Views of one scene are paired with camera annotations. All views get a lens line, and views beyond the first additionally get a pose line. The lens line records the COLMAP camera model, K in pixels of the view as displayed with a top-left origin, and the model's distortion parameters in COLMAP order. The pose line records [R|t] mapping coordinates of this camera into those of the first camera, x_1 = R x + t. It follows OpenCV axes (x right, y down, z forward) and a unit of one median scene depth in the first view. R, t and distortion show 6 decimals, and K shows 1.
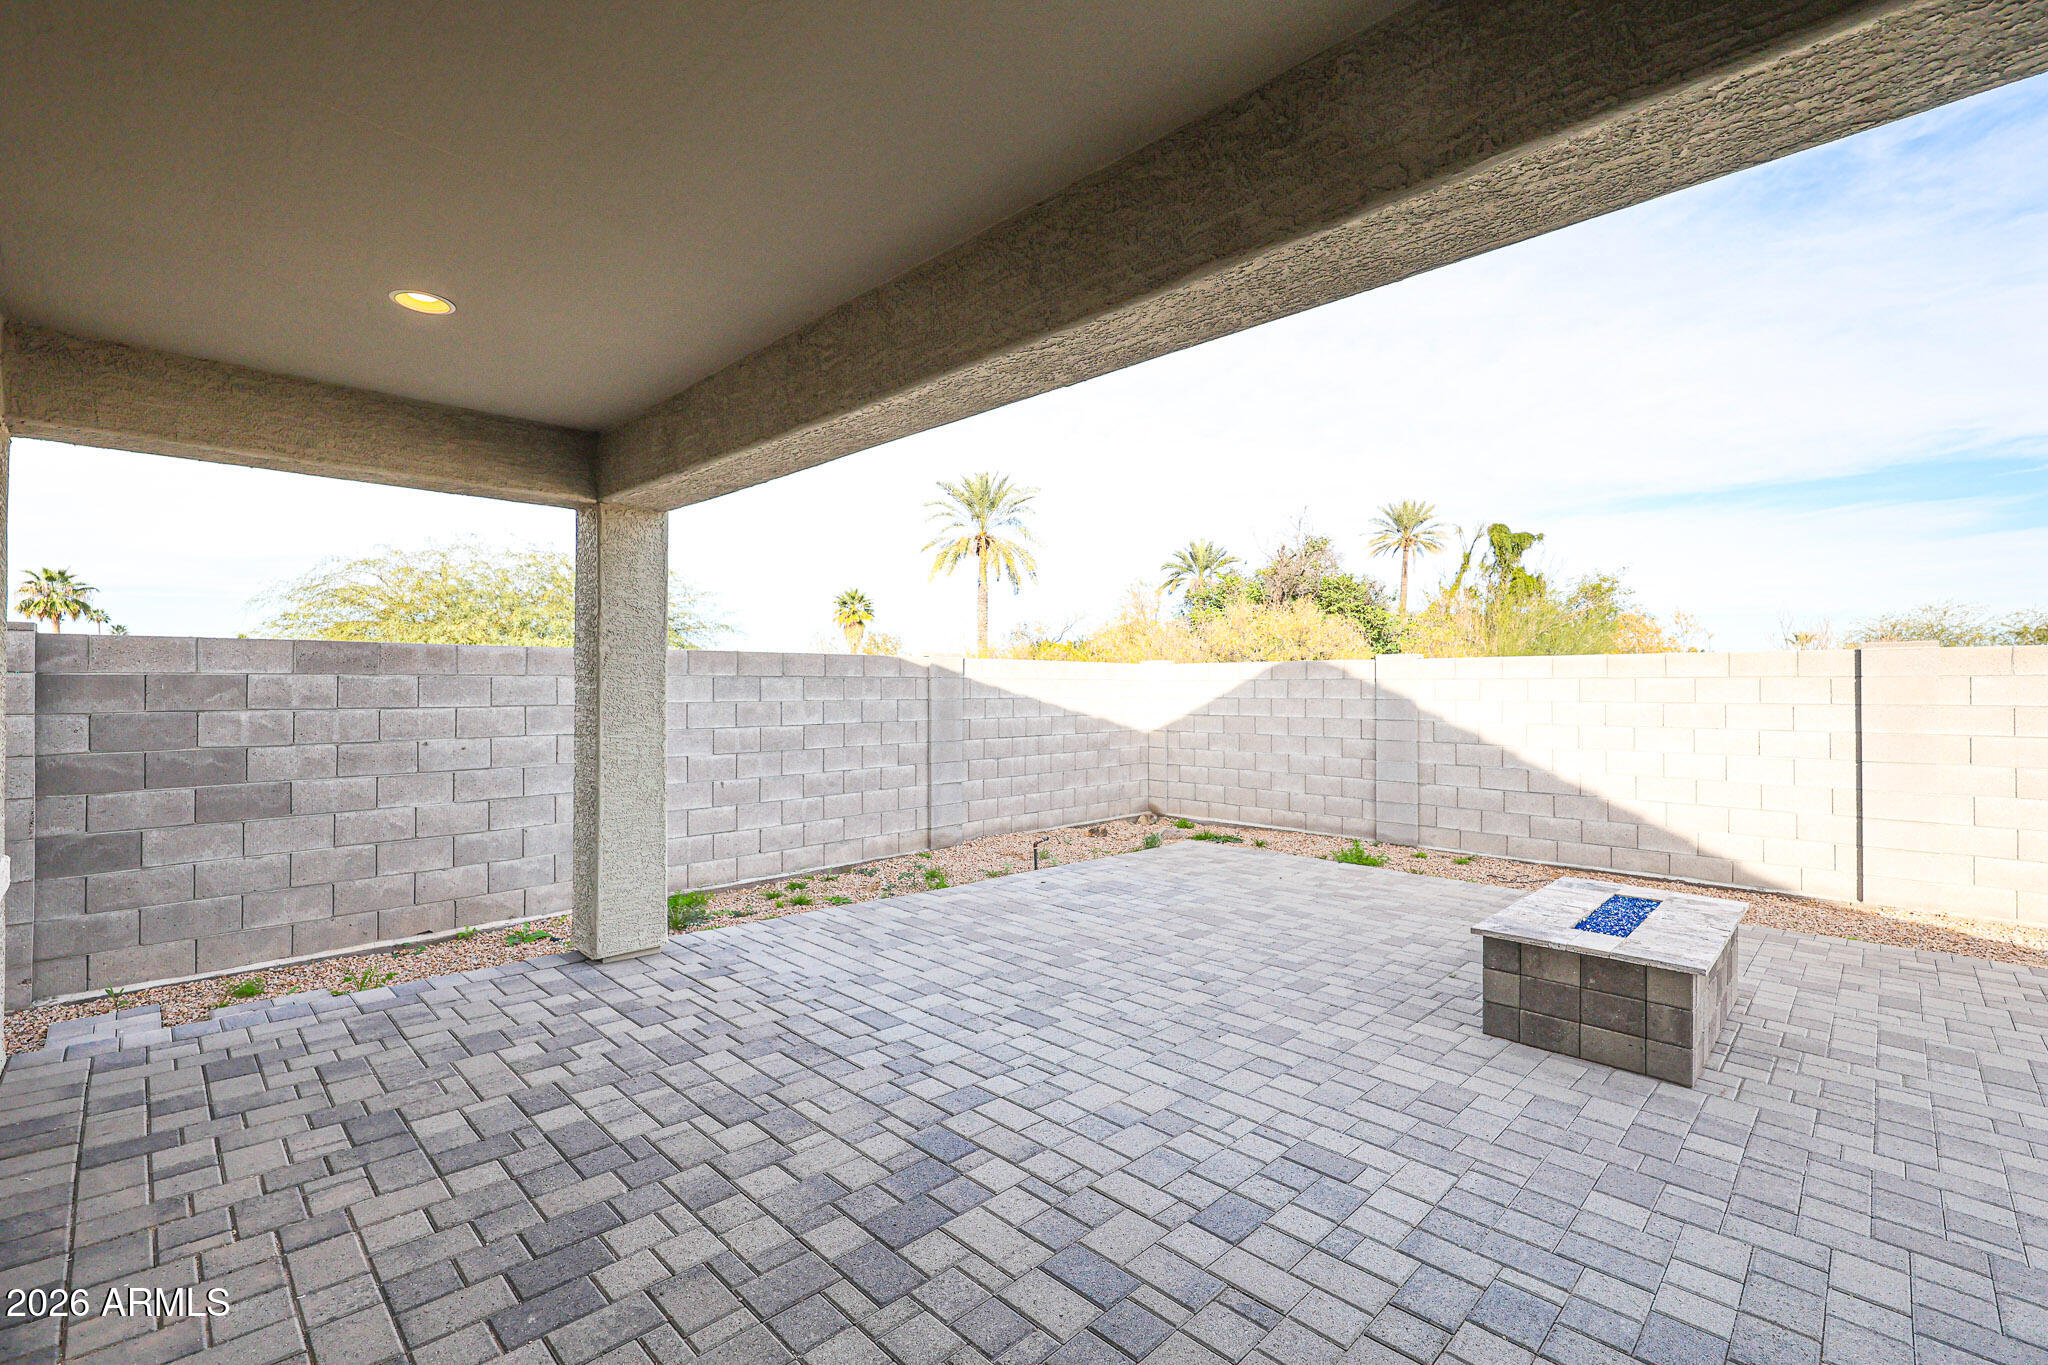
lens RADIAL K [[883.2, 0, 1017.4], [0, 883.2, 688.5], [0, 0, 1]] dist [-0.001931, -0.000078]
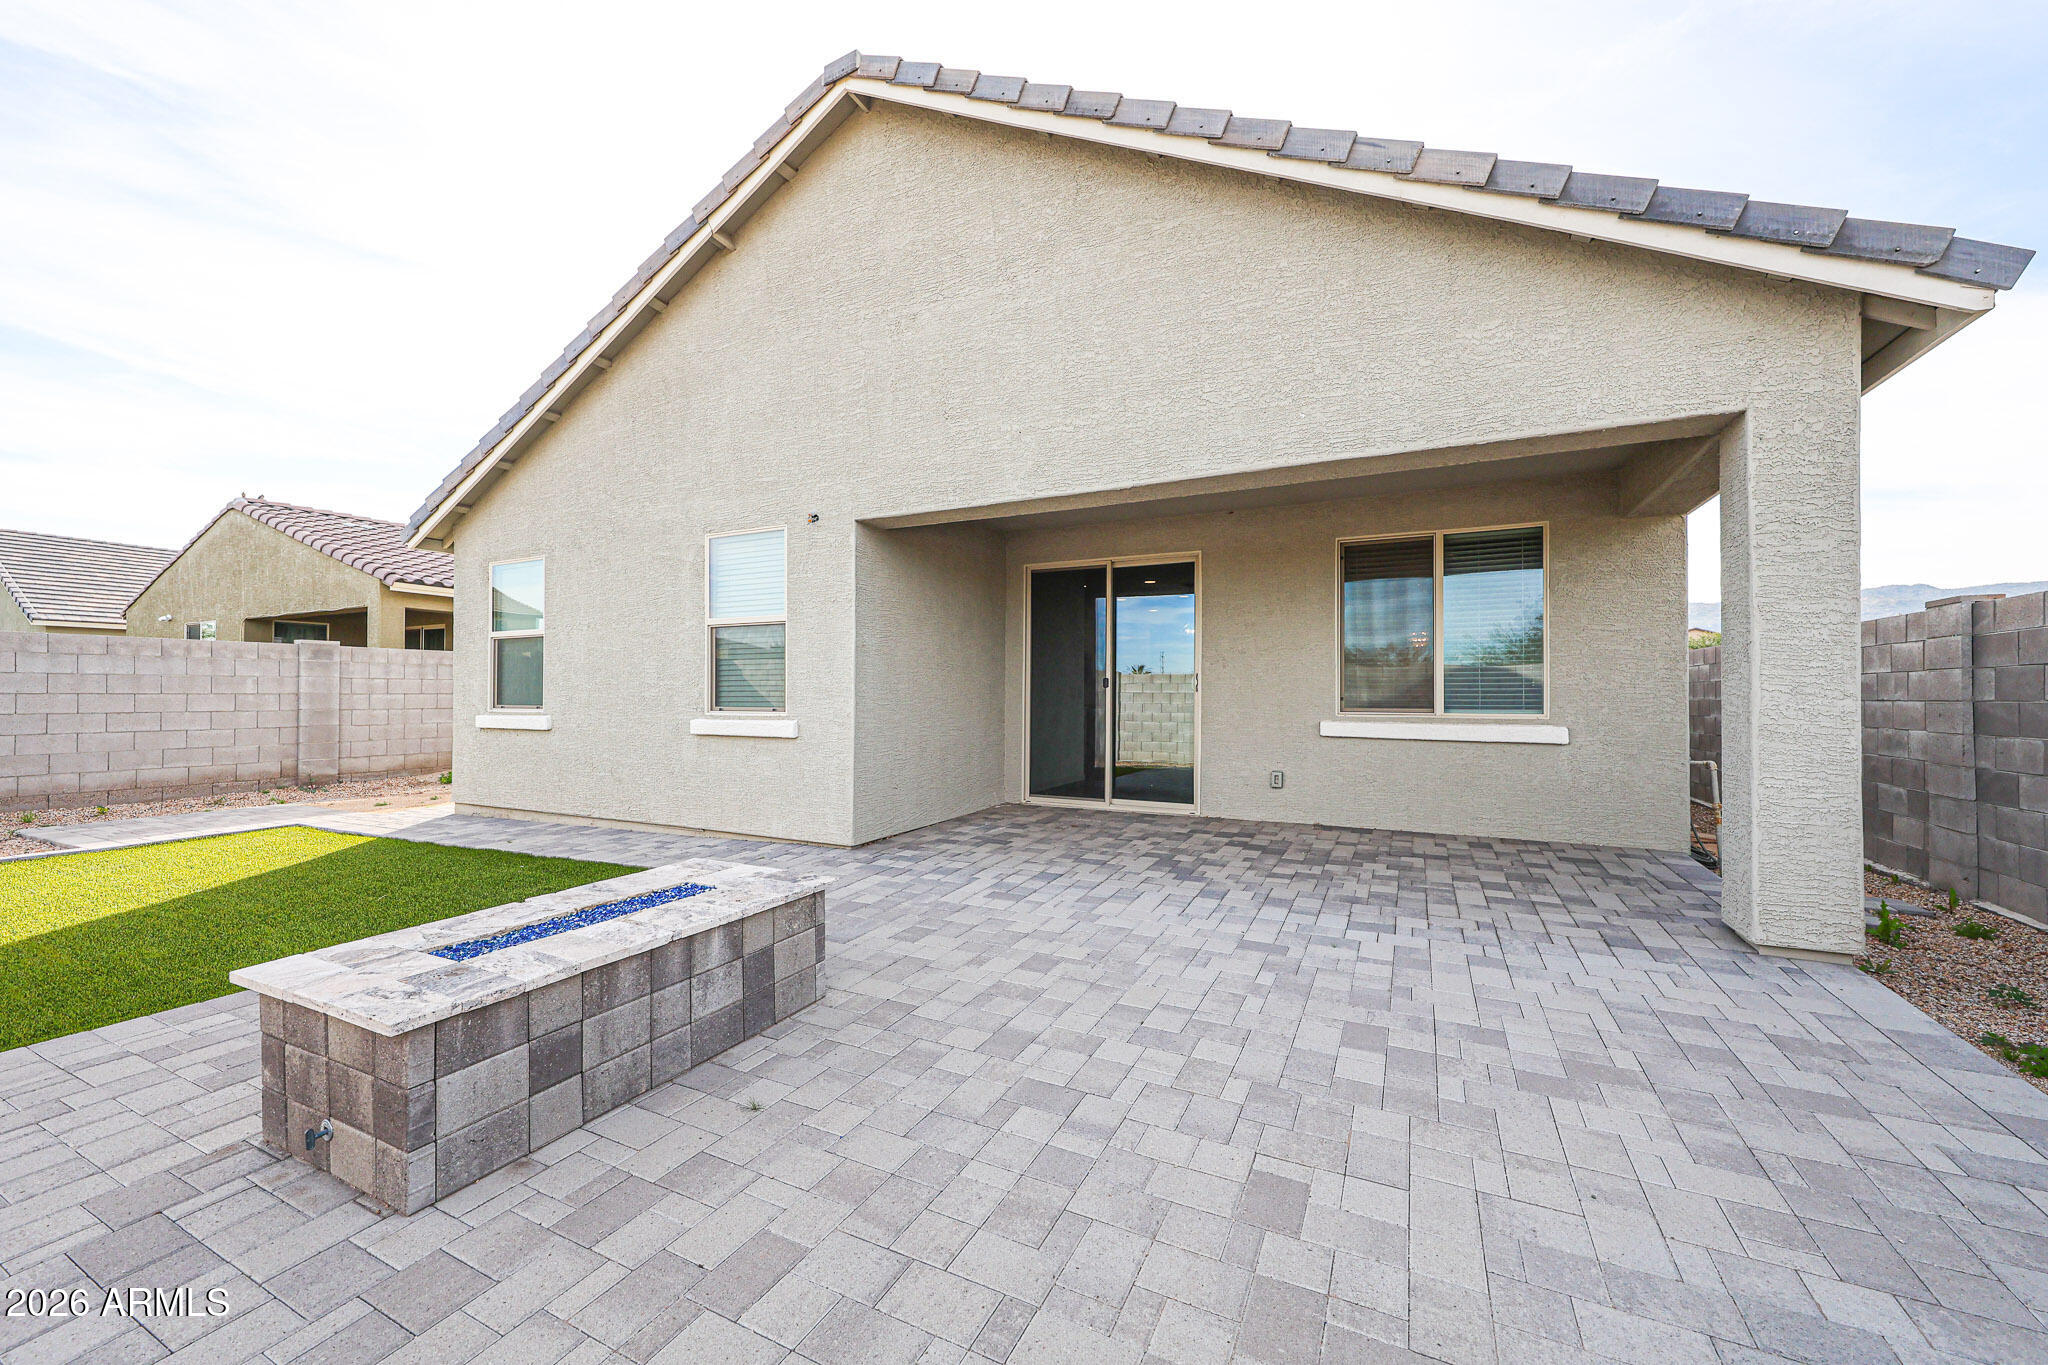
lens RADIAL K [[773.0, 0, 1017.7], [0, 773.0, 683.2], [0, 0, 1]] dist [-0.002050, -0.000059]
pose [[-0.953200, -0.006108, -0.302280, 0.452727], [-0.002222, 0.999910, -0.013197, 0.059159], [0.302333, -0.011907, -0.953128, 1.421529]]
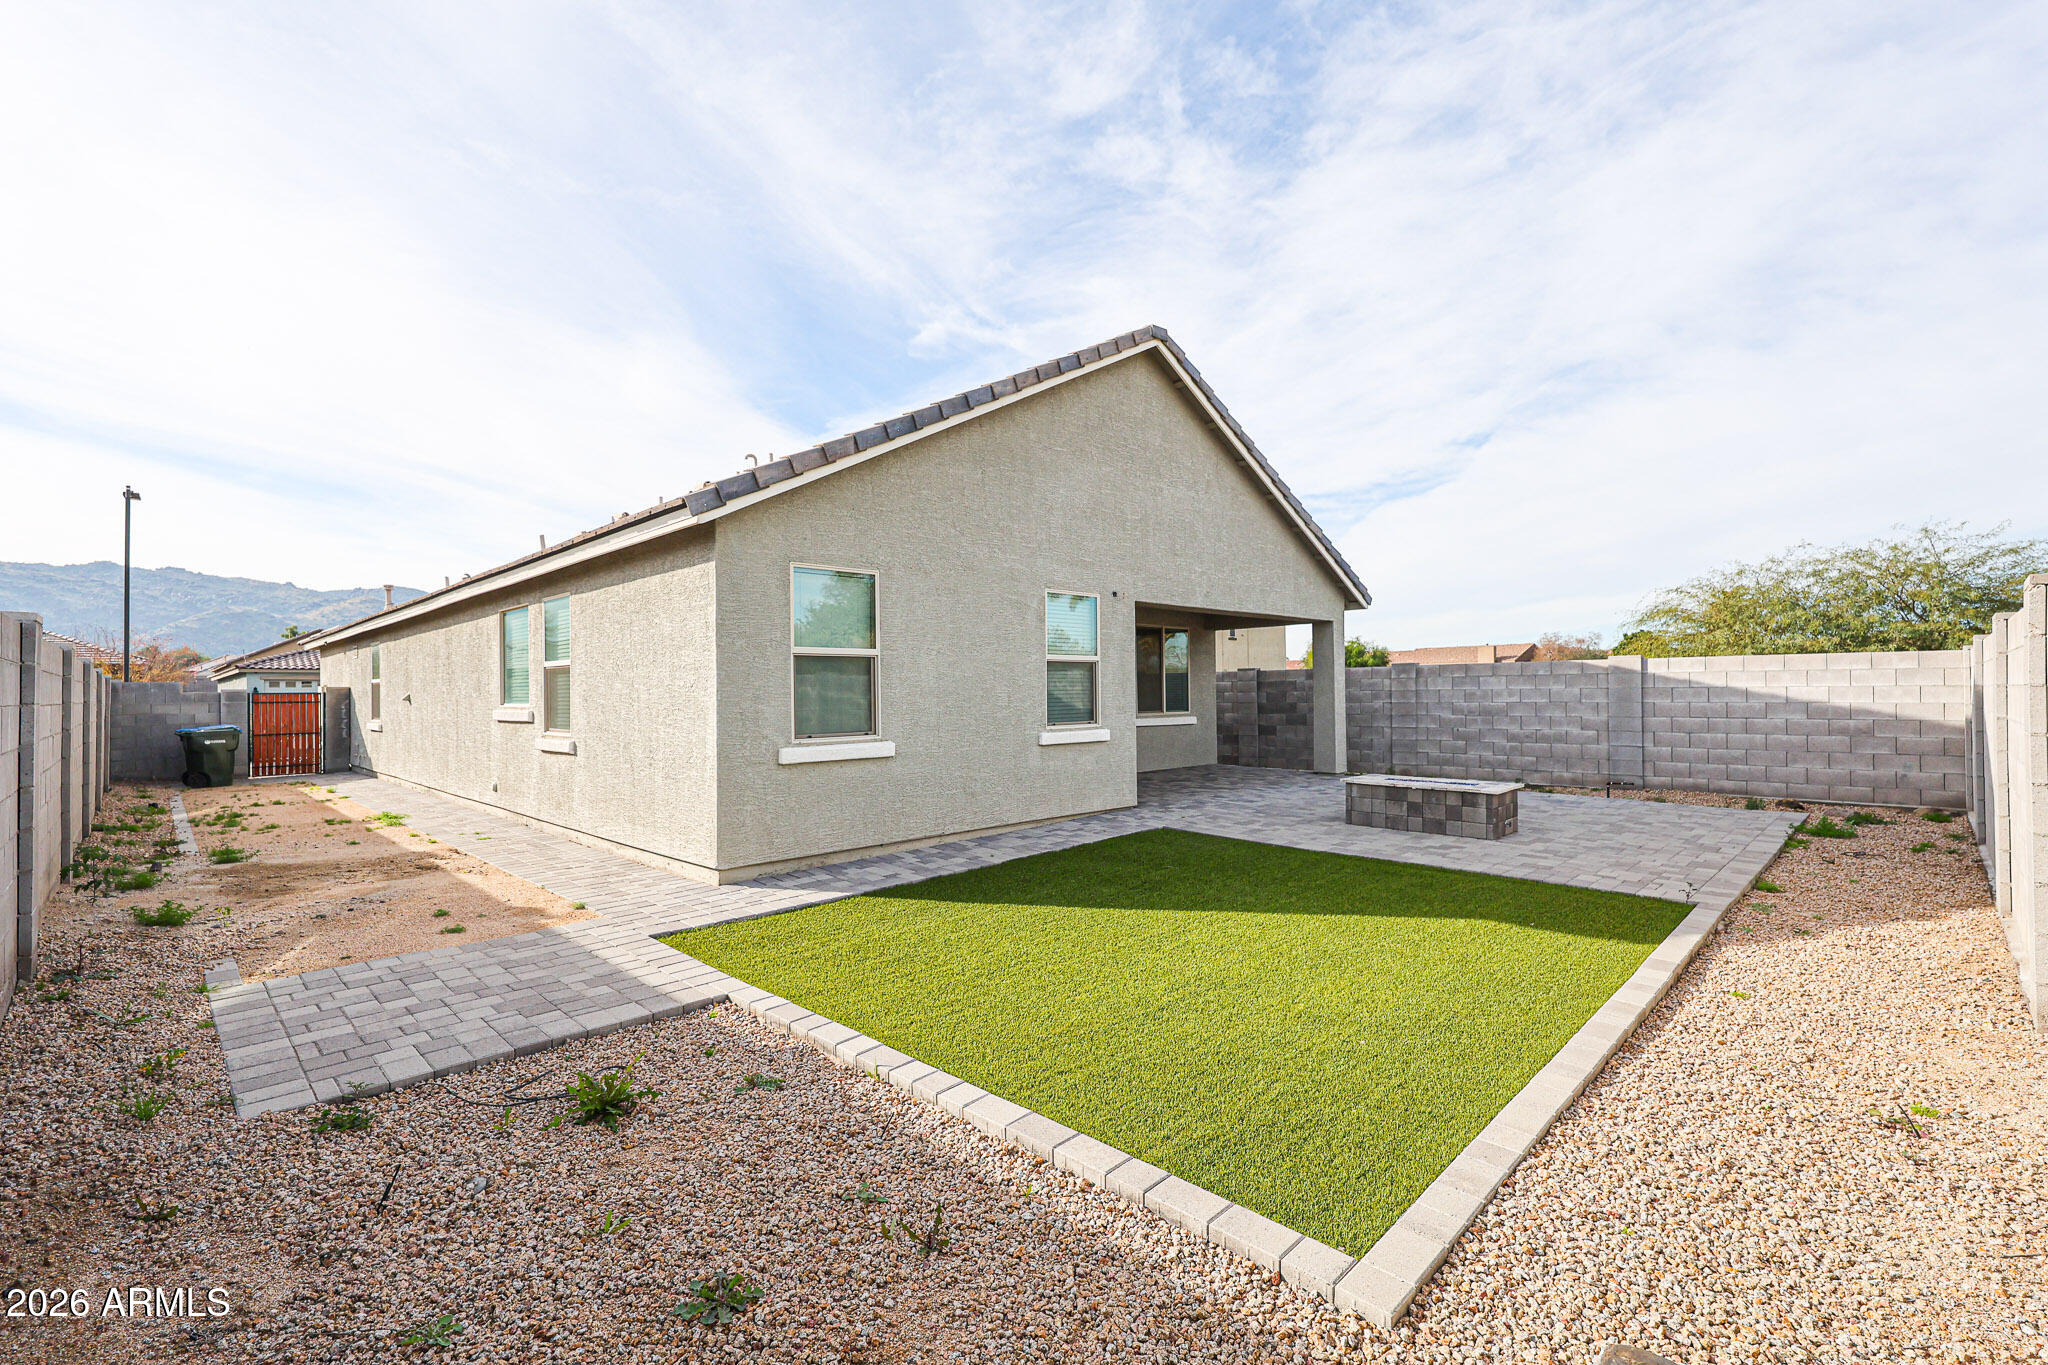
lens RADIAL K [[919.5, 0, 1027.1], [0, 919.5, 682.6], [0, 0, 1]] dist [-0.000176, 0.000013]
pose [[-0.010824, -0.008836, -0.999902, 2.494346], [0.008311, 0.999926, -0.008927, 0.013974], [0.999907, -0.008407, -0.010750, 0.040164]]
